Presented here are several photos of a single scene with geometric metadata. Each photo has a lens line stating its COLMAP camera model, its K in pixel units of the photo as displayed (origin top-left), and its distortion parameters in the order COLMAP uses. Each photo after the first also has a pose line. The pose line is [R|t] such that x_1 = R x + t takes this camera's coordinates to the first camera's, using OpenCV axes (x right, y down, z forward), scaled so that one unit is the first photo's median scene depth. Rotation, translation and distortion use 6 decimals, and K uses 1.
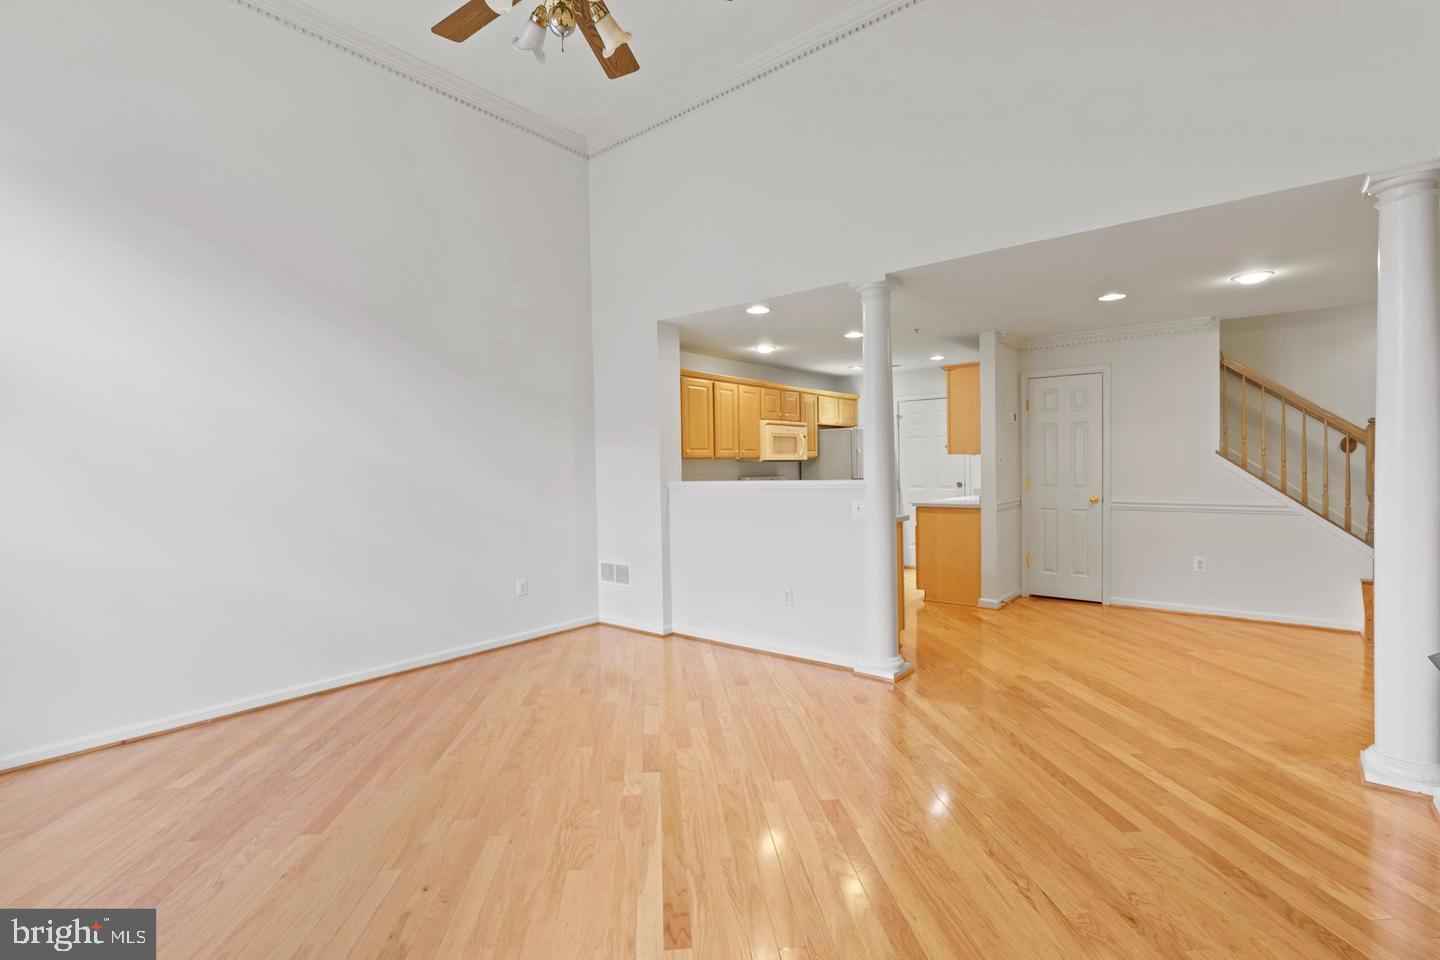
lens RADIAL K [[652.4, 0, 716.0], [0, 652.4, 479.5], [0, 0, 1]] dist [-0.012942, 0.002129]
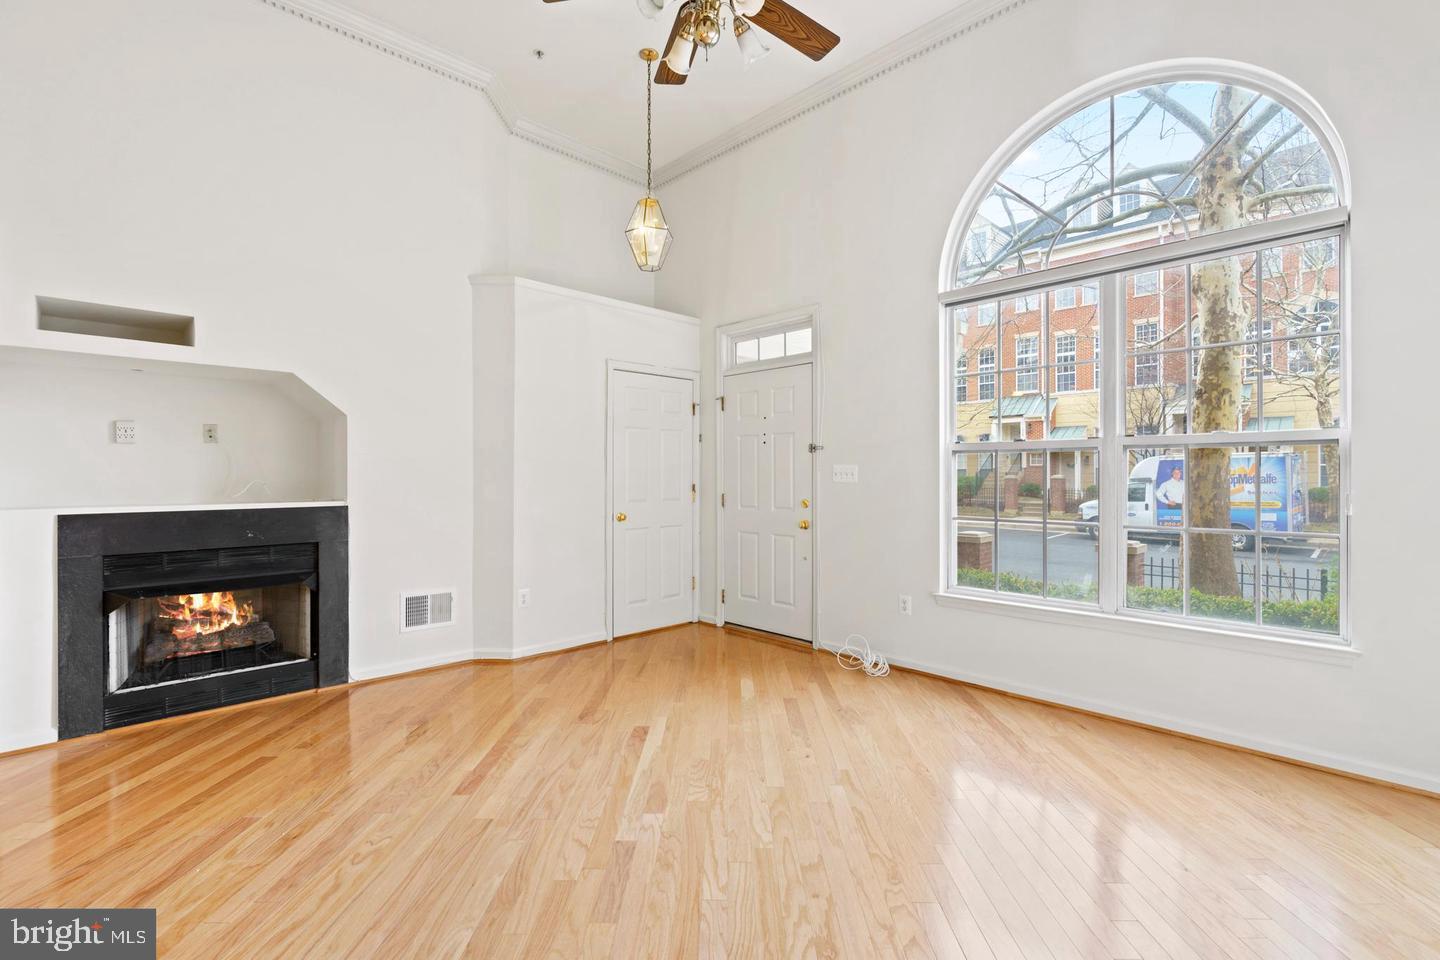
lens RADIAL K [[652.4, 0, 708.6], [0, 652.4, 471.5], [0, 0, 1]] dist [-0.012942, 0.002129]
pose [[-0.992436, 0.017815, 0.121465, -0.129573], [0.019627, 0.999713, 0.013736, -0.004005], [-0.121186, 0.016016, -0.992501, 0.753143]]
